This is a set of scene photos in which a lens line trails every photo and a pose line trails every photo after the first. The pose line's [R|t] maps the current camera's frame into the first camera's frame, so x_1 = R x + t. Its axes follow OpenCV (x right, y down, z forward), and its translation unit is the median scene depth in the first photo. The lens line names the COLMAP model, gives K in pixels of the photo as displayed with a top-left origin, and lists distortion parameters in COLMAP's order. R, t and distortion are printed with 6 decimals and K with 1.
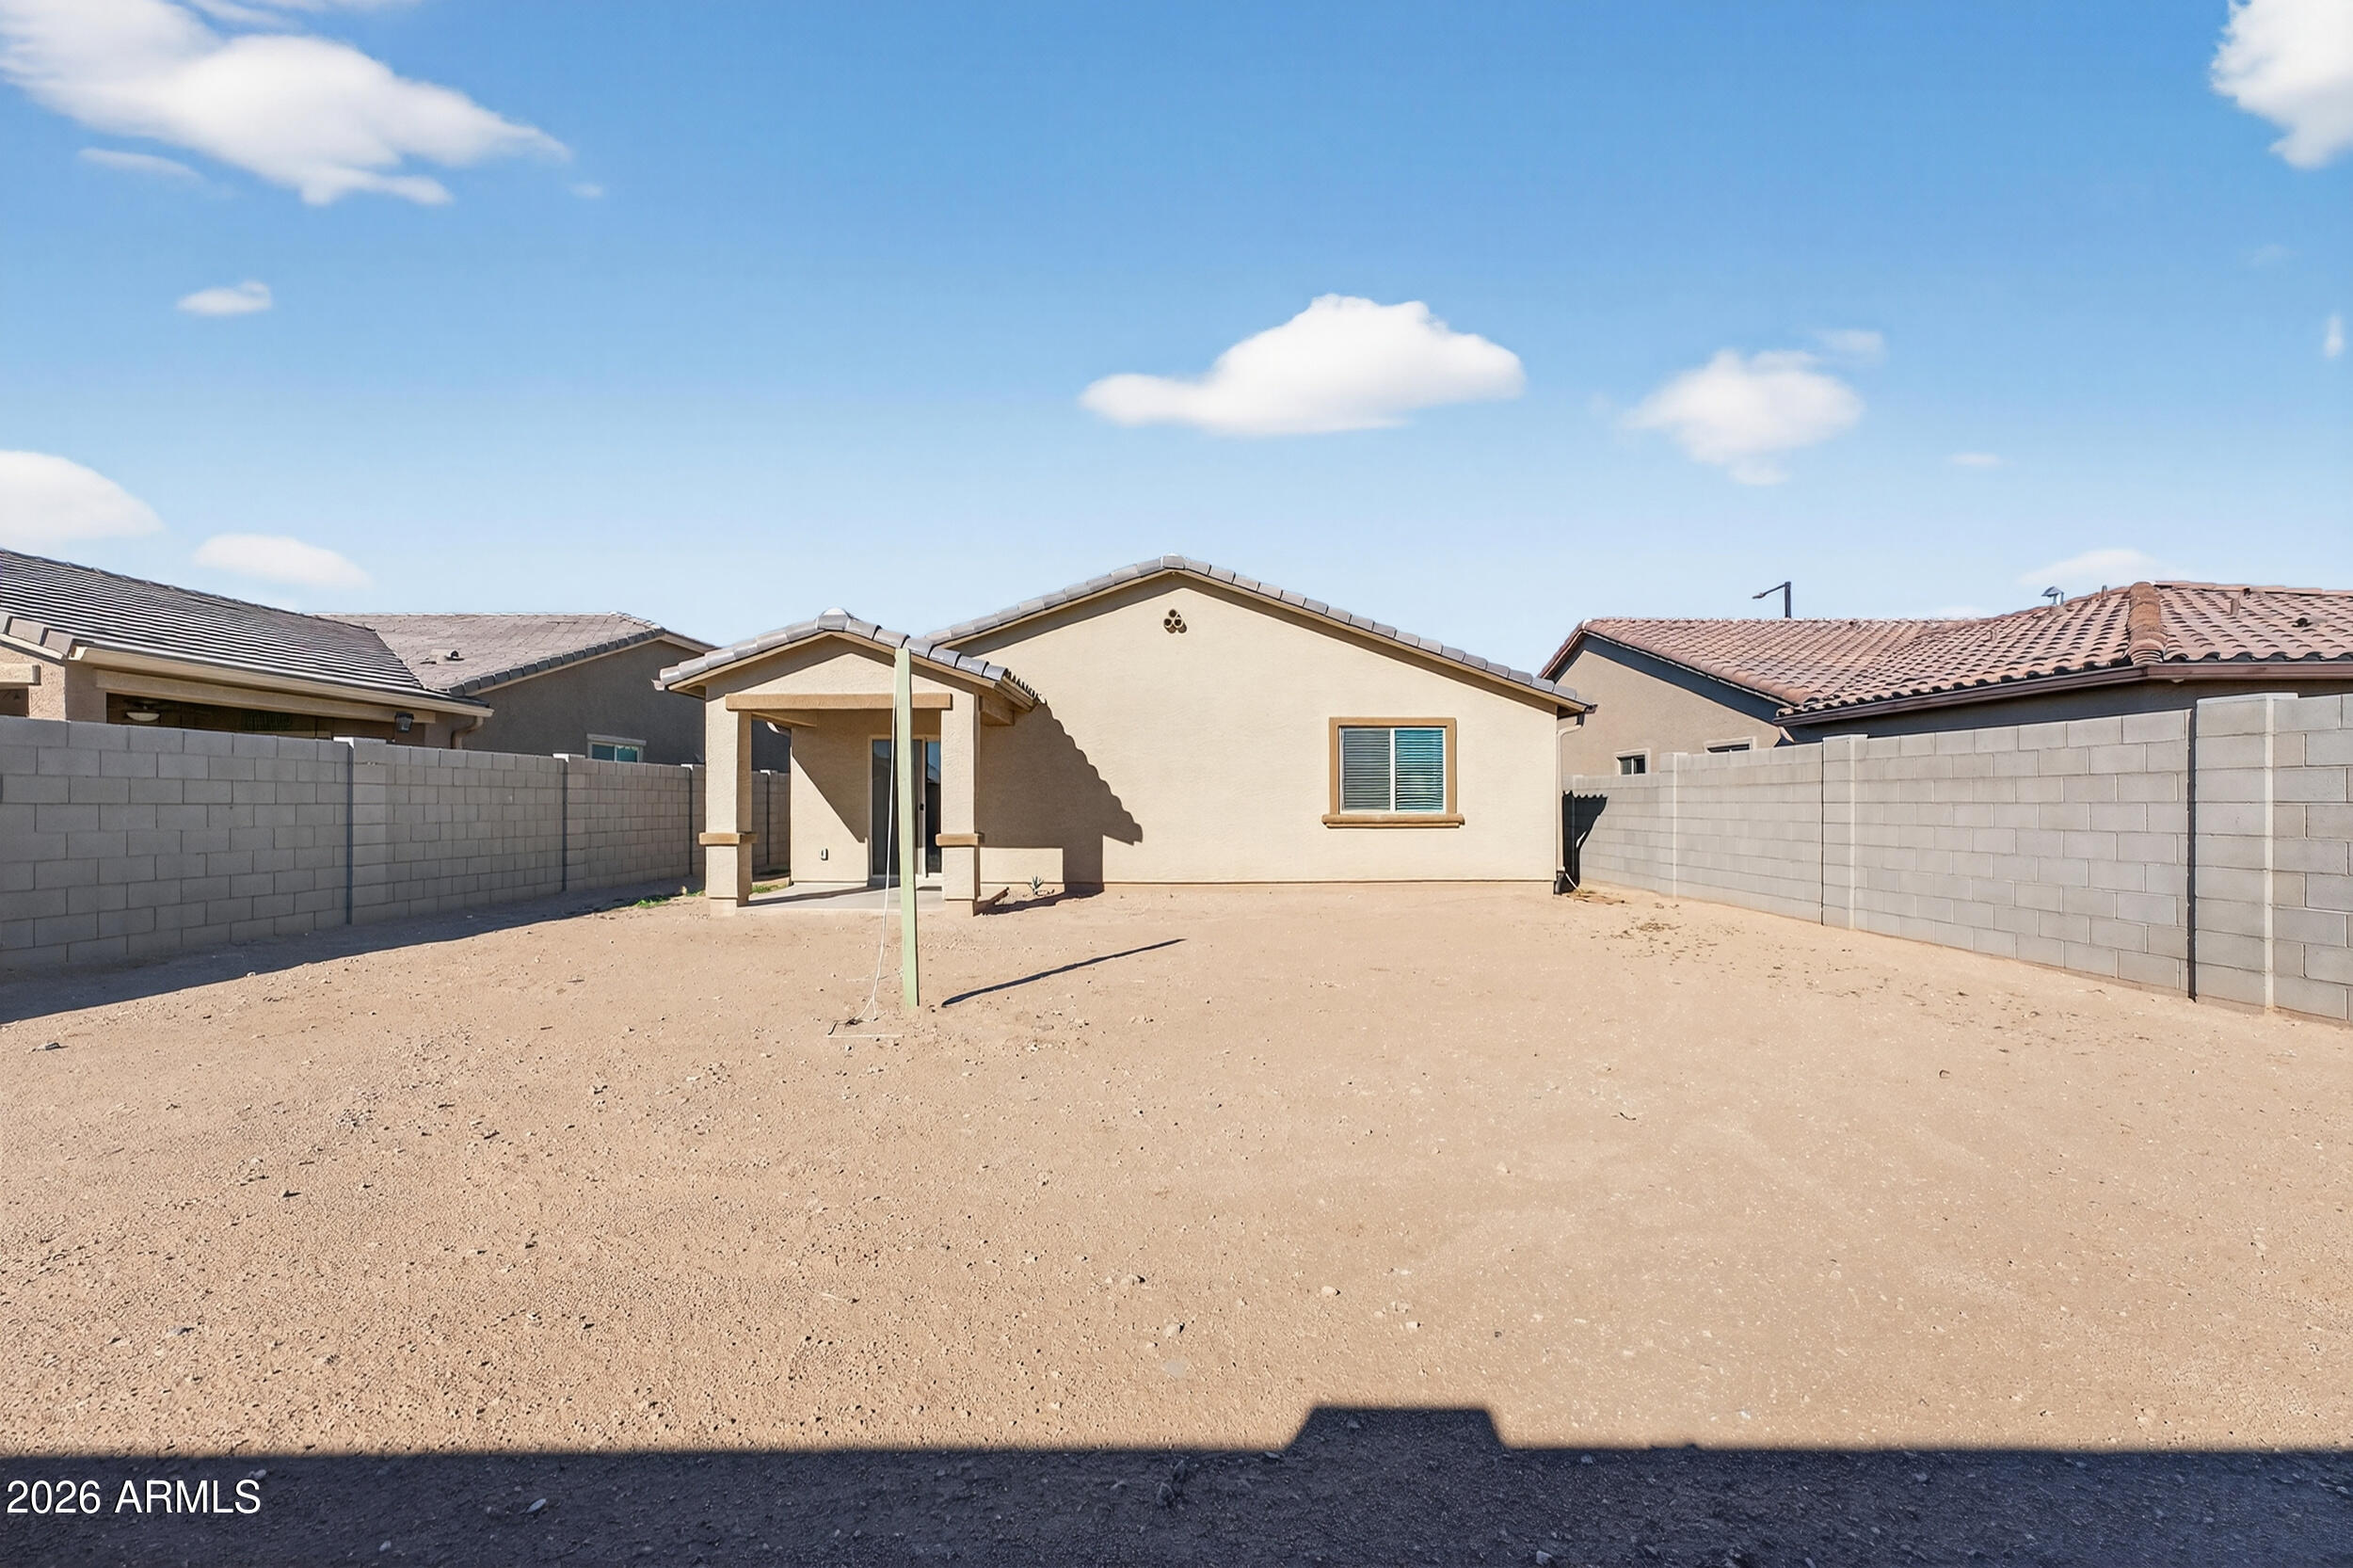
lens RADIAL K [[964.6, 0, 1176.5], [0, 964.6, 784.0], [0, 0, 1]] dist [-0.029355, 0.020759]
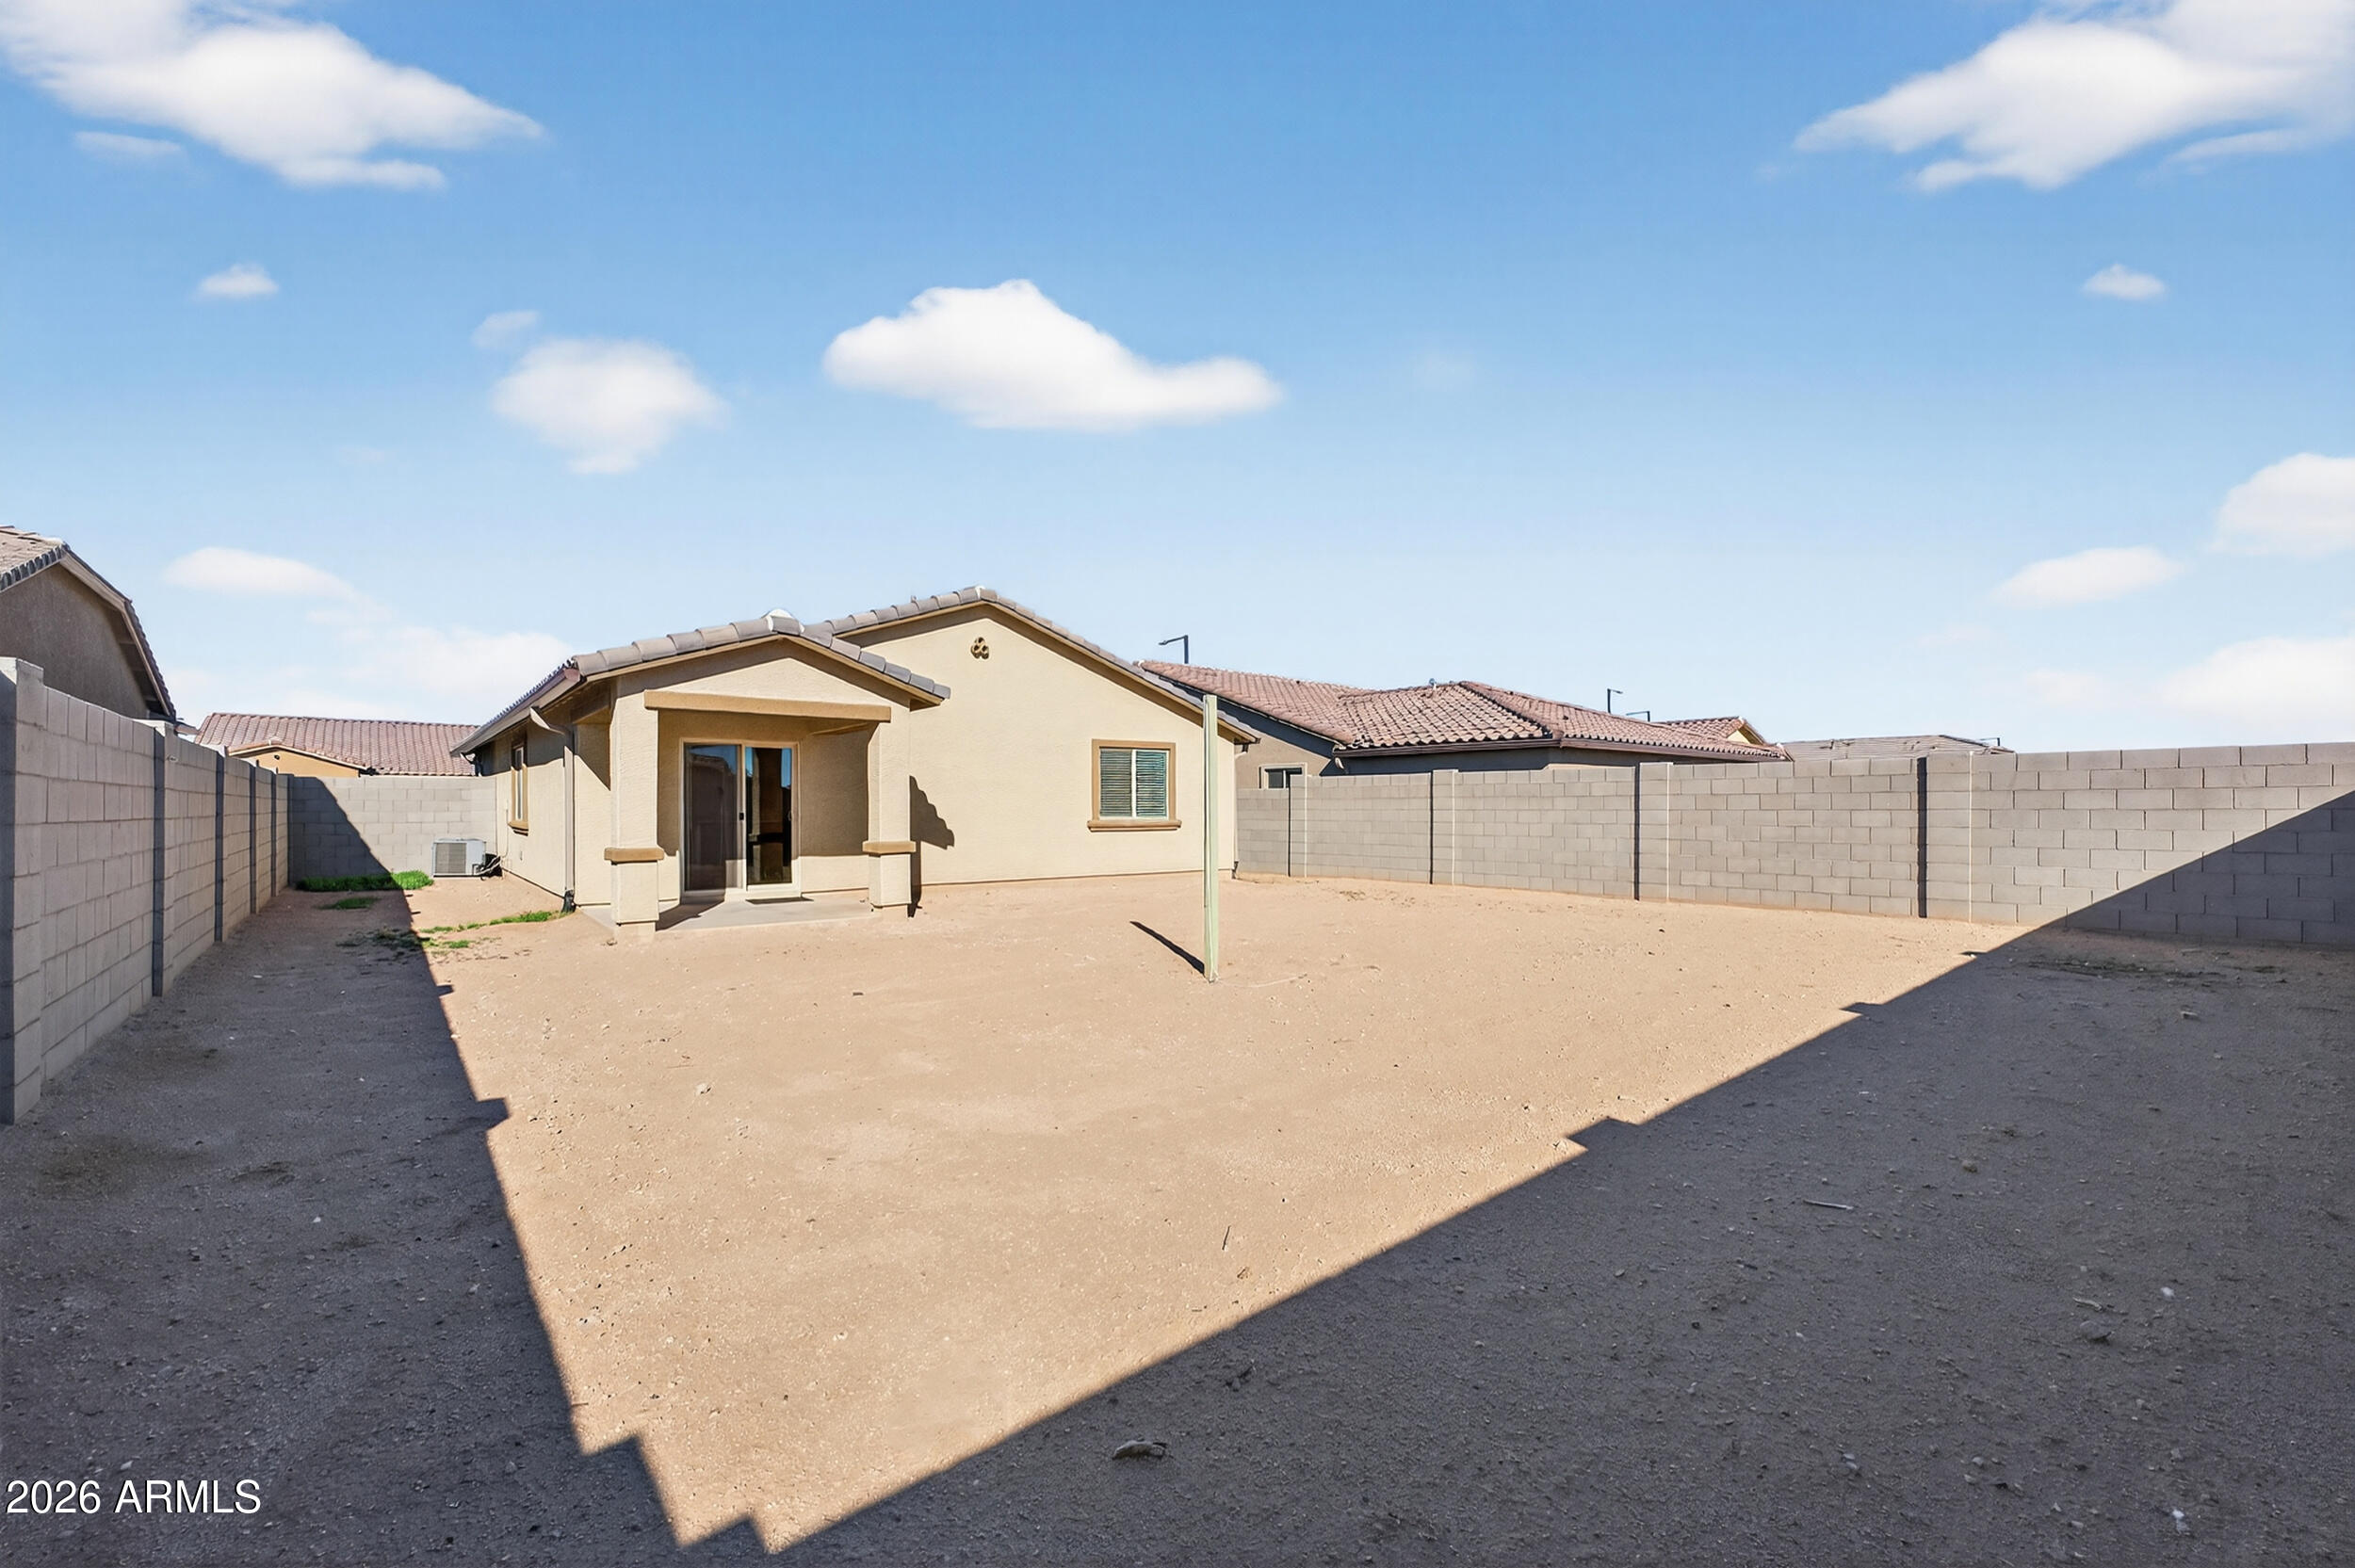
lens RADIAL K [[965.3, 0, 1177.5], [0, 965.3, 784.0], [0, 0, 1]] dist [-0.029355, 0.020759]
pose [[0.759818, 0.014081, 0.649983, -0.639050], [-0.011452, 0.999900, -0.008274, -0.005162], [-0.650035, -0.001157, 0.759903, 0.010467]]
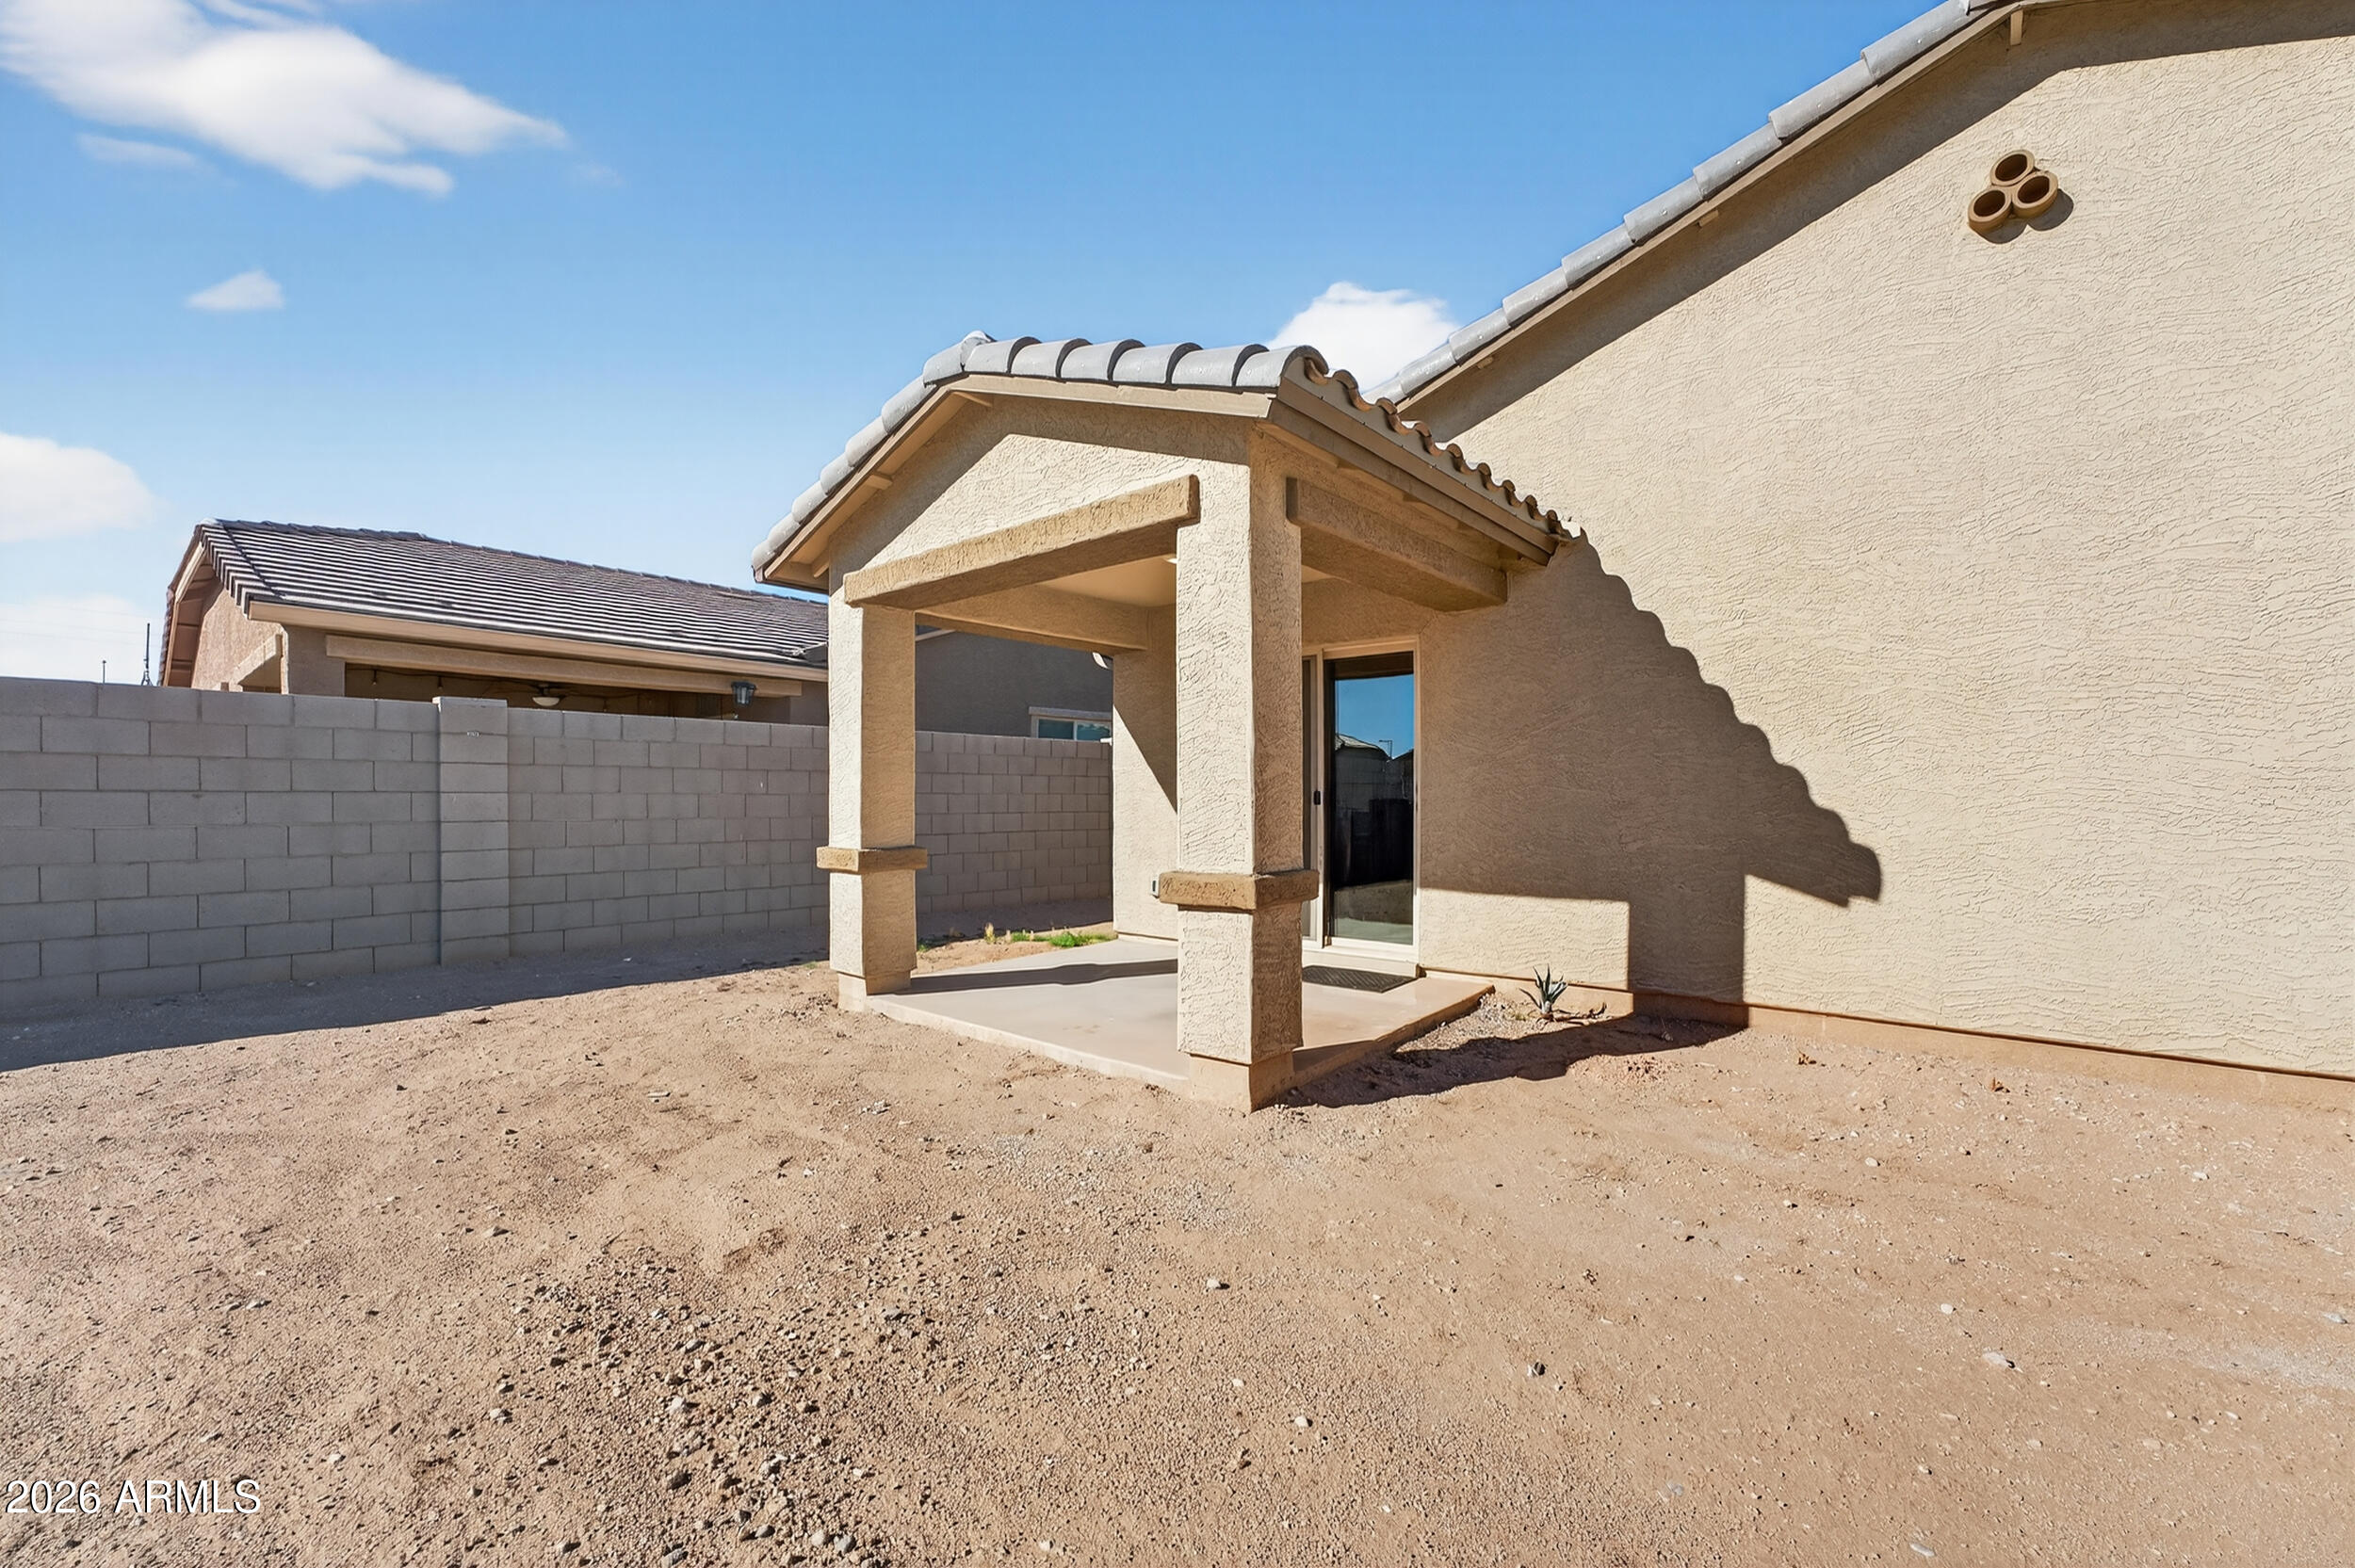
lens RADIAL K [[897.3, 0, 1195.3], [0, 897.3, 798.9], [0, 0, 1]] dist [0.000781, 0.000118]
pose [[0.762915, 0.000684, -0.646498, -0.019615], [0.013870, 0.999752, 0.017425, 0.018289], [0.646349, -0.022261, 0.762717, 0.708637]]
